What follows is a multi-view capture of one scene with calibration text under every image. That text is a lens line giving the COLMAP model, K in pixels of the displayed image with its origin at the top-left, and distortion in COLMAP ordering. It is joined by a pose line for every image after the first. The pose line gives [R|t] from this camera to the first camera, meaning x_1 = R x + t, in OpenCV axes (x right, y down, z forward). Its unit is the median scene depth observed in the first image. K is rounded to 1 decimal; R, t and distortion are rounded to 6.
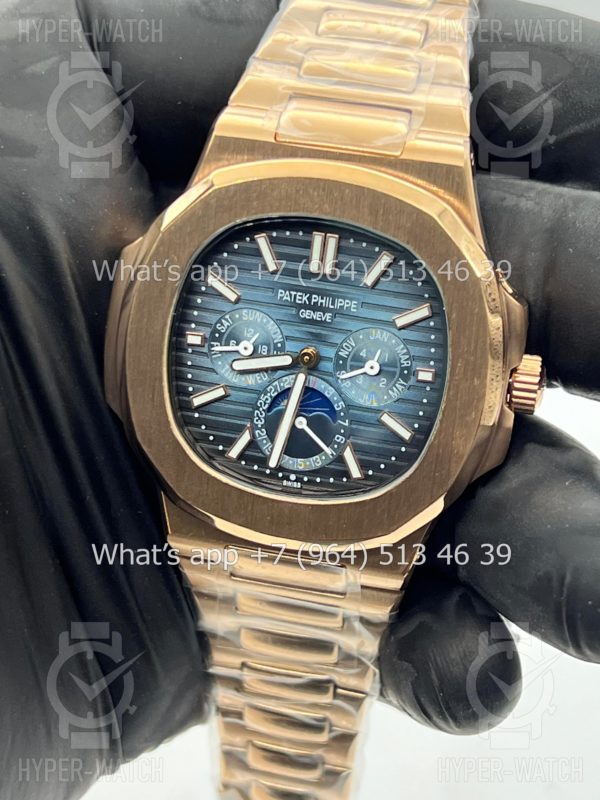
lens RADIAL K [[1735.0, 0, 300.0], [0, 1735.0, 400.0], [0, 0, 1]] dist [0.297087, -0.248147]
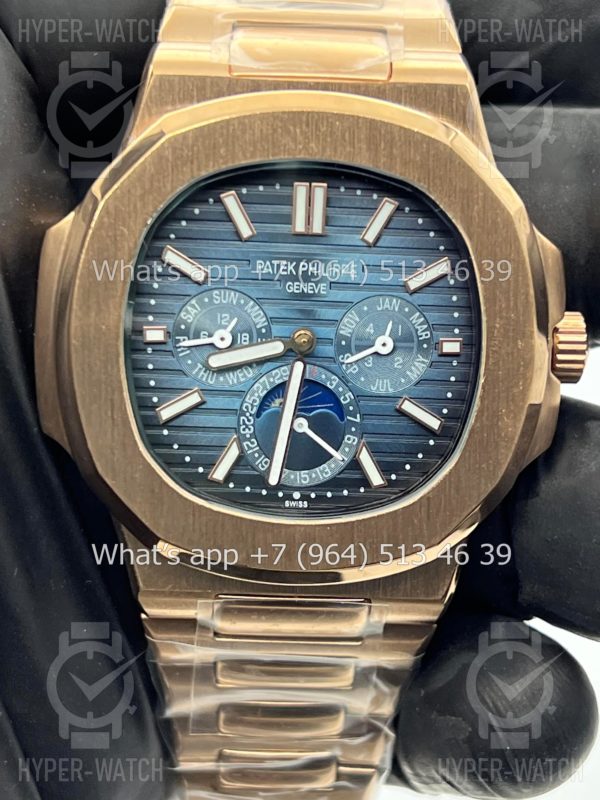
lens RADIAL K [[1735.0, 0, 300.0], [0, 1735.0, 400.0], [0, 0, 1]] dist [0.297087, -0.248147]
pose [[0.975281, -0.108397, 0.192552, -0.152374], [0.121902, 0.990745, -0.059699, 0.049403], [-0.184299, 0.081696, 0.979469, 0.222604]]
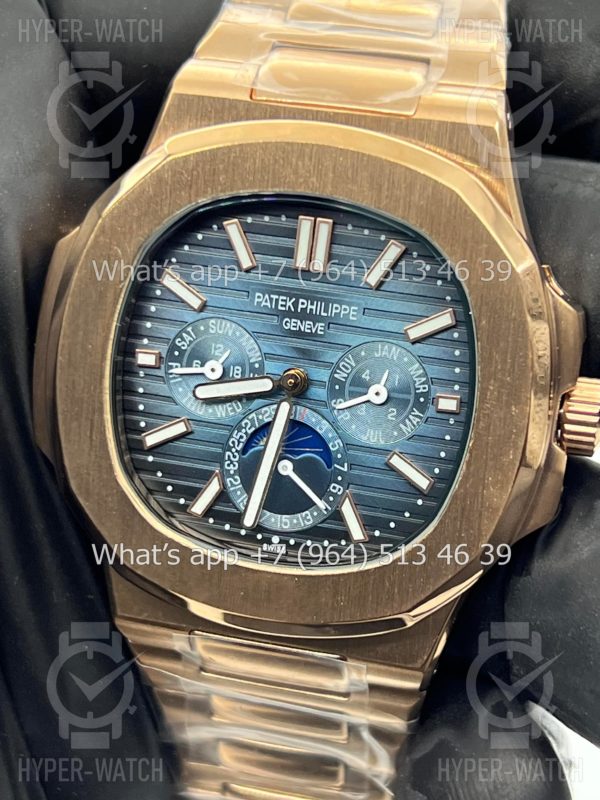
lens RADIAL K [[1735.0, 0, 300.0], [0, 1735.0, 400.0], [0, 0, 1]] dist [0.297087, -0.248147]
pose [[0.998953, -0.002466, -0.045682, 0.042020], [0.000048, 0.998603, -0.052843, 0.023916], [0.045748, 0.052786, 0.997557, 0.240317]]
